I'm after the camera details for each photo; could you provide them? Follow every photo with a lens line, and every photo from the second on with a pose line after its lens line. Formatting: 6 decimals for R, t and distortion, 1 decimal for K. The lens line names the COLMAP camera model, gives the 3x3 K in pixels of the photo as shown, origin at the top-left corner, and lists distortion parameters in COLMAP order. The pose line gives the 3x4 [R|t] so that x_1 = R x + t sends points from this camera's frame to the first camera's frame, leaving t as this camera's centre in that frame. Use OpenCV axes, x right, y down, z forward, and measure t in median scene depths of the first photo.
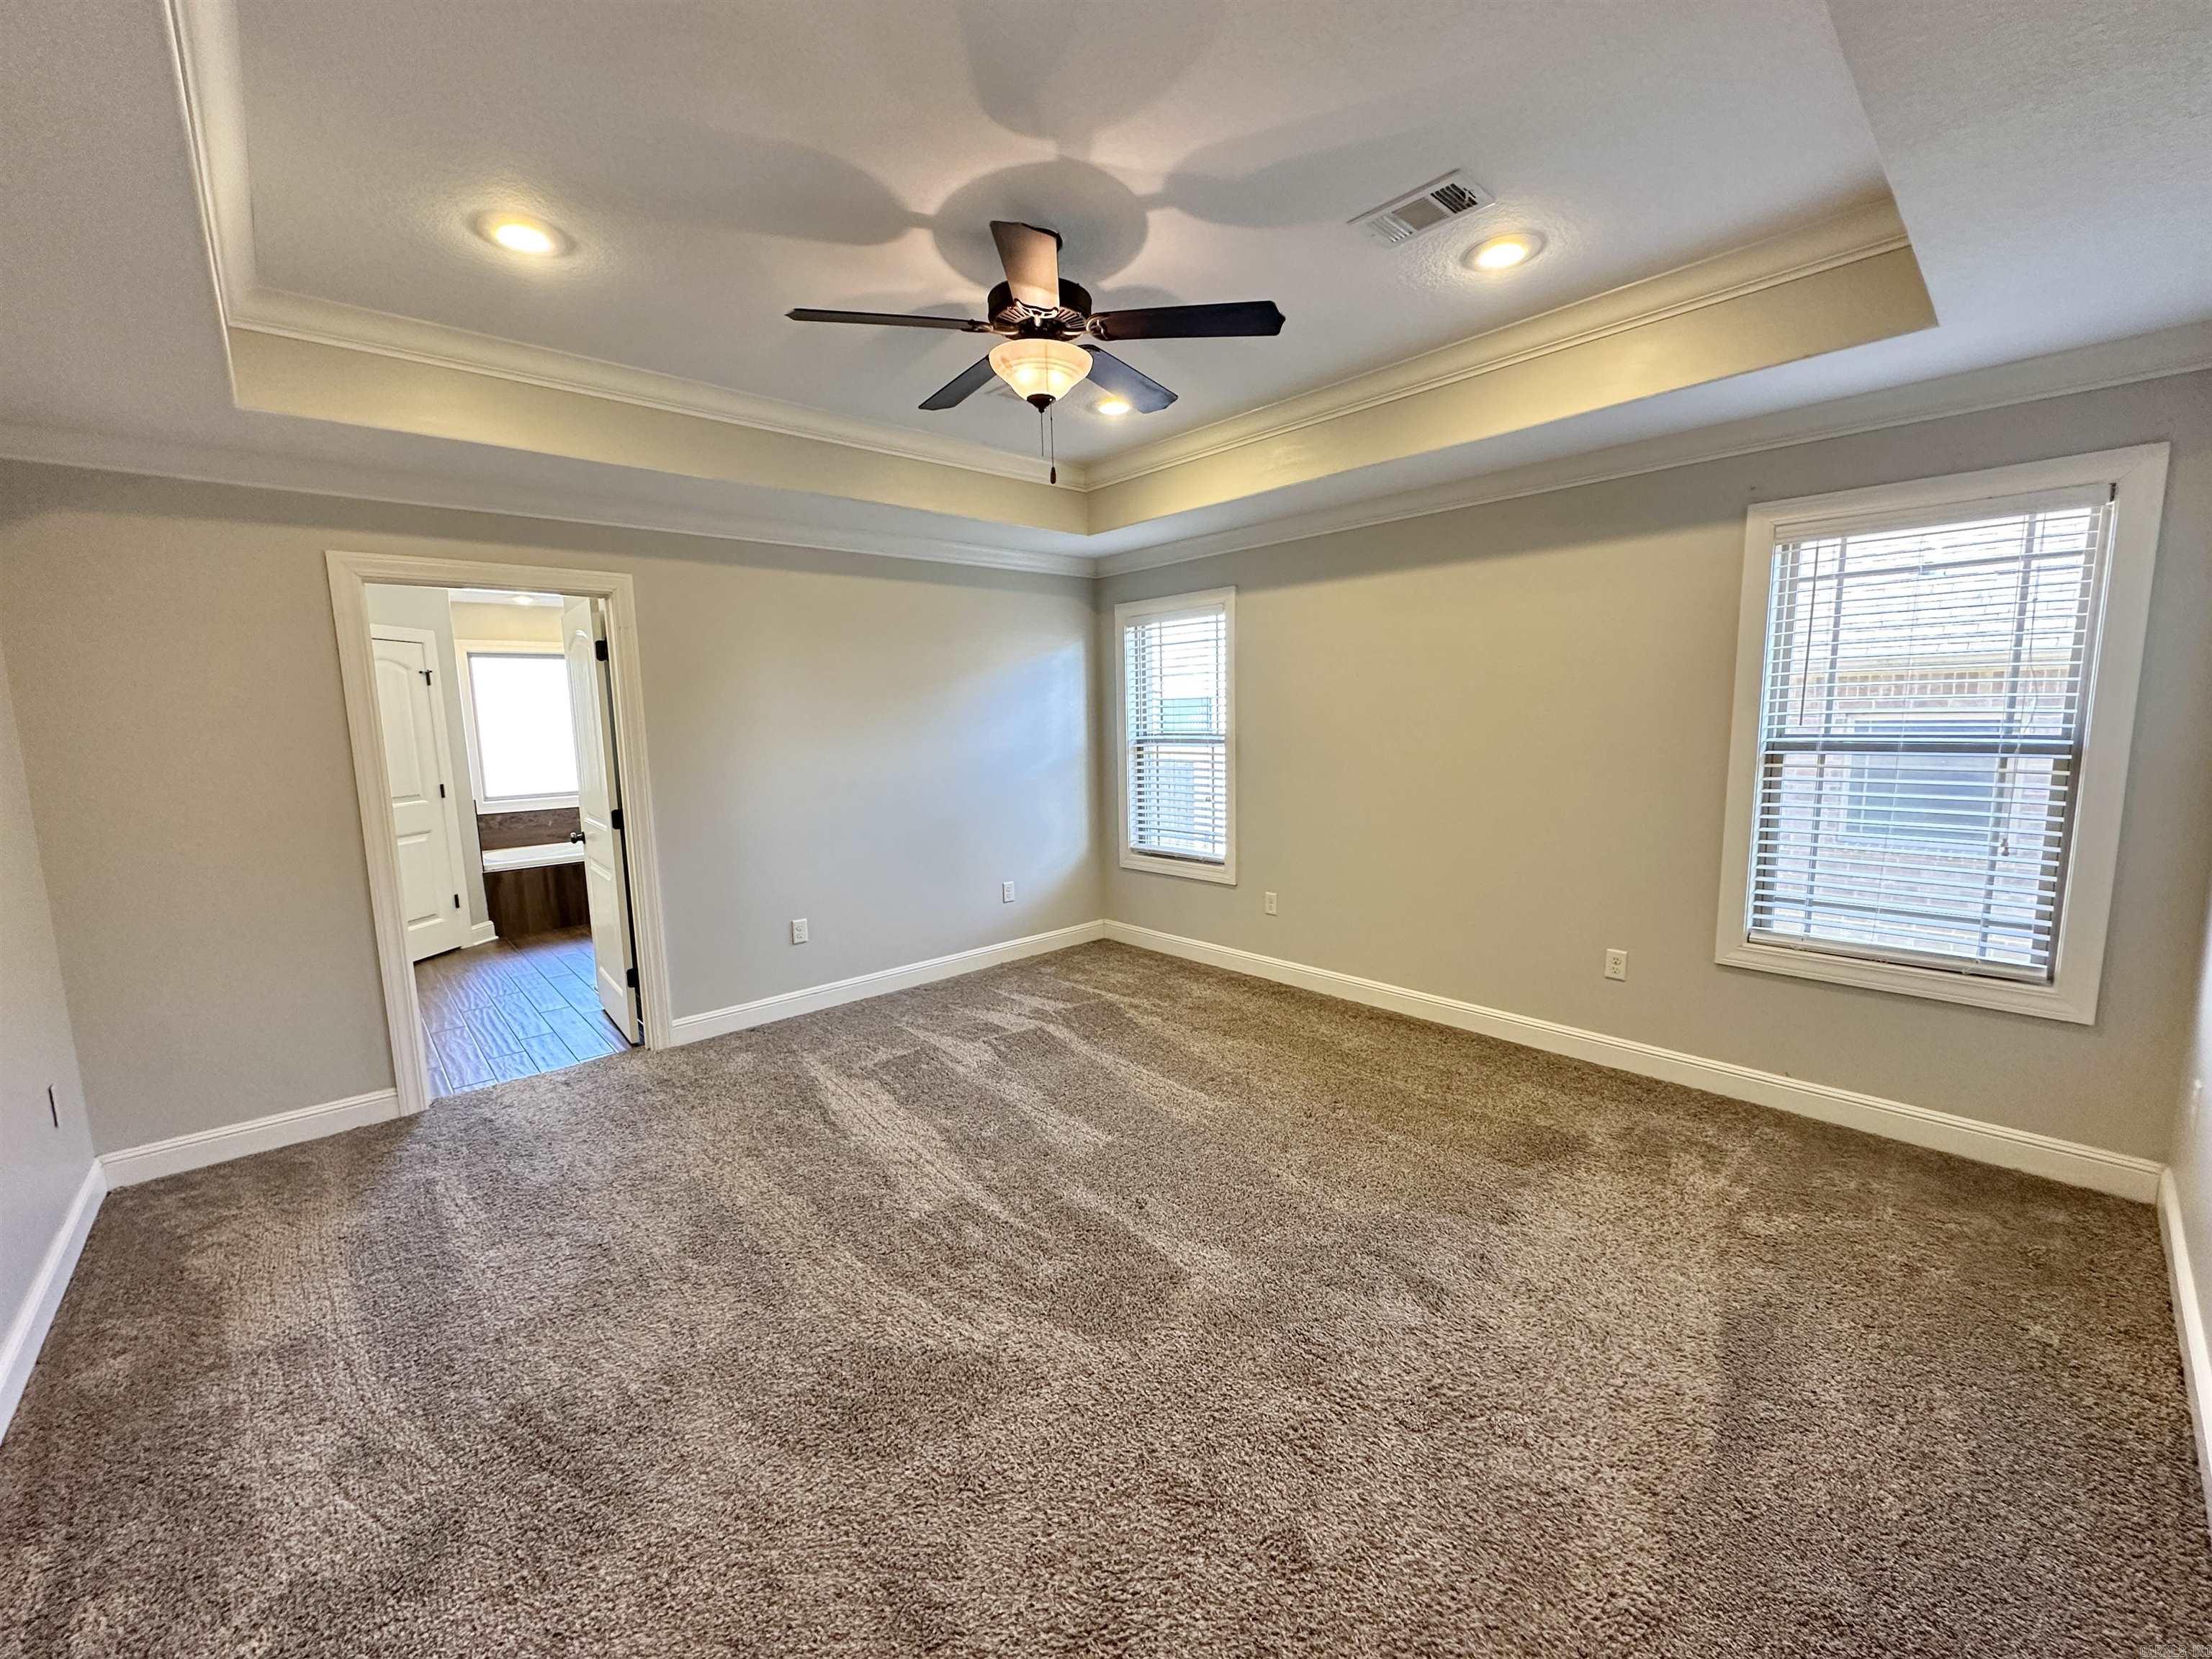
lens RADIAL K [[878.4, 0, 1103.2], [0, 878.4, 832.7], [0, 0, 1]] dist [-0.003684, -0.000122]
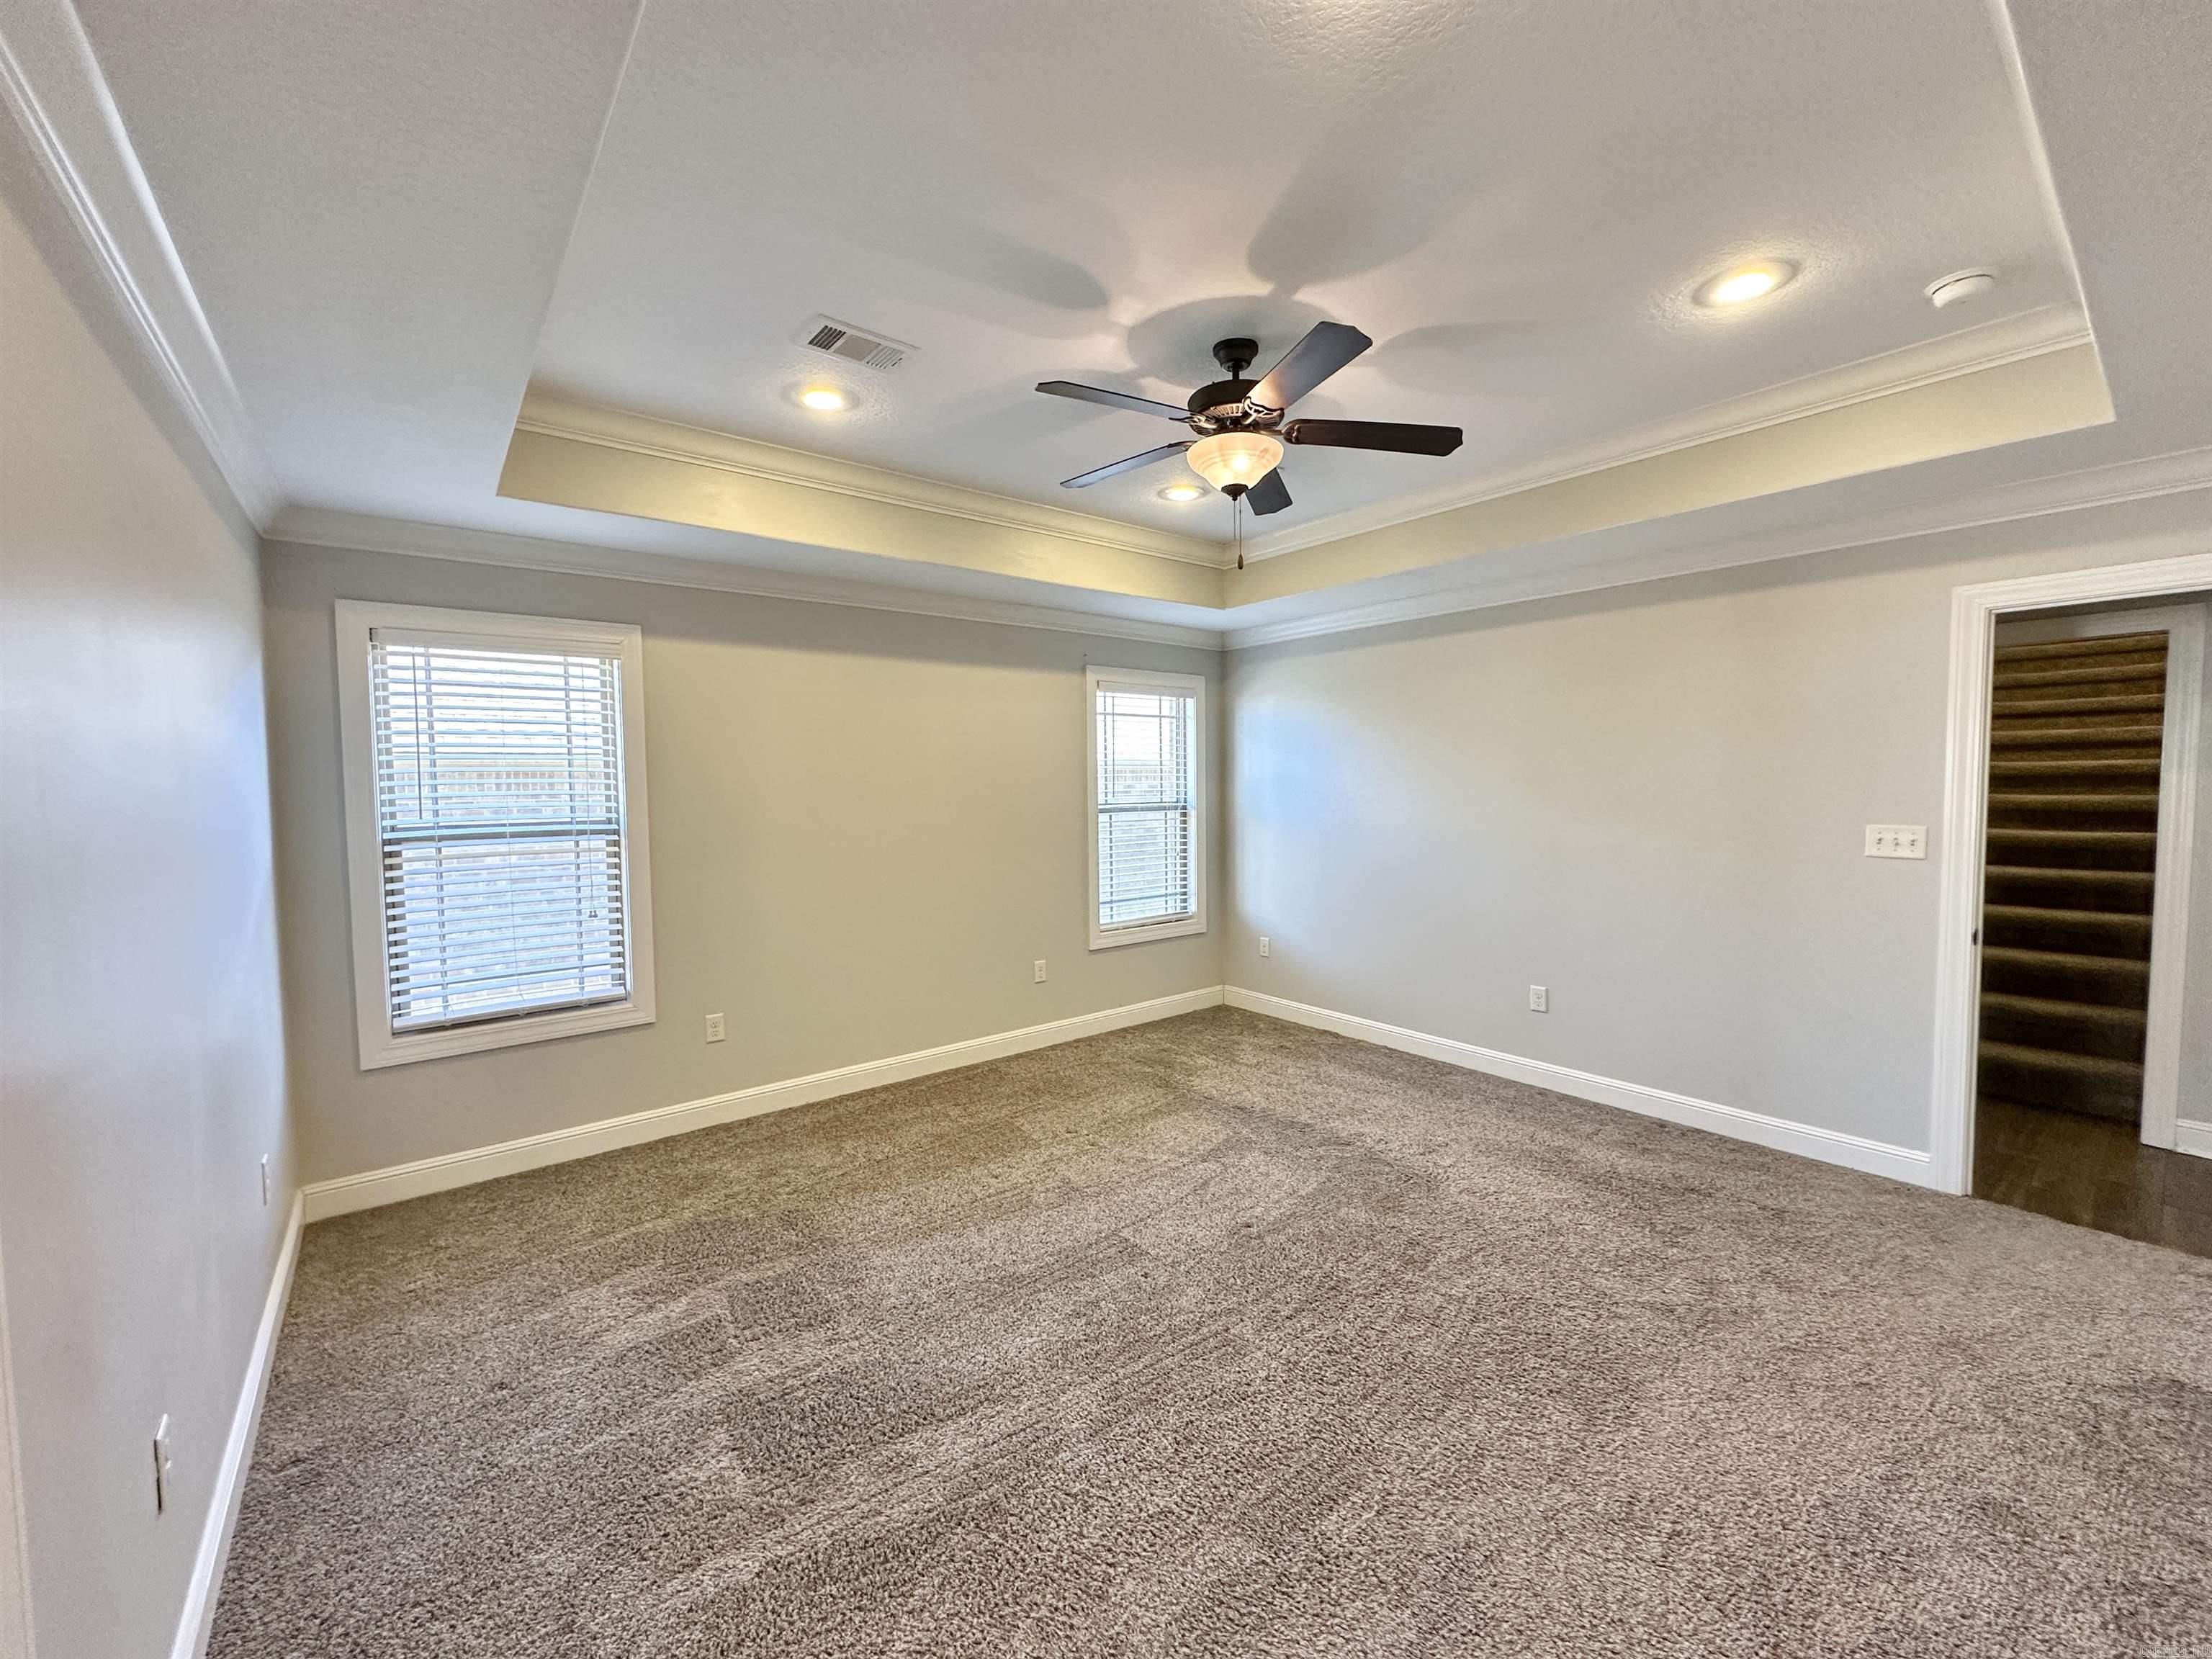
lens RADIAL K [[878.4, 0, 1103.6], [0, 878.4, 832.4], [0, 0, 1]] dist [-0.003684, -0.000122]
pose [[0.072716, -0.035972, 0.996704, -0.629831], [0.146623, 0.988877, 0.024992, -0.069837], [-0.986516, 0.144323, 0.077181, 0.615049]]
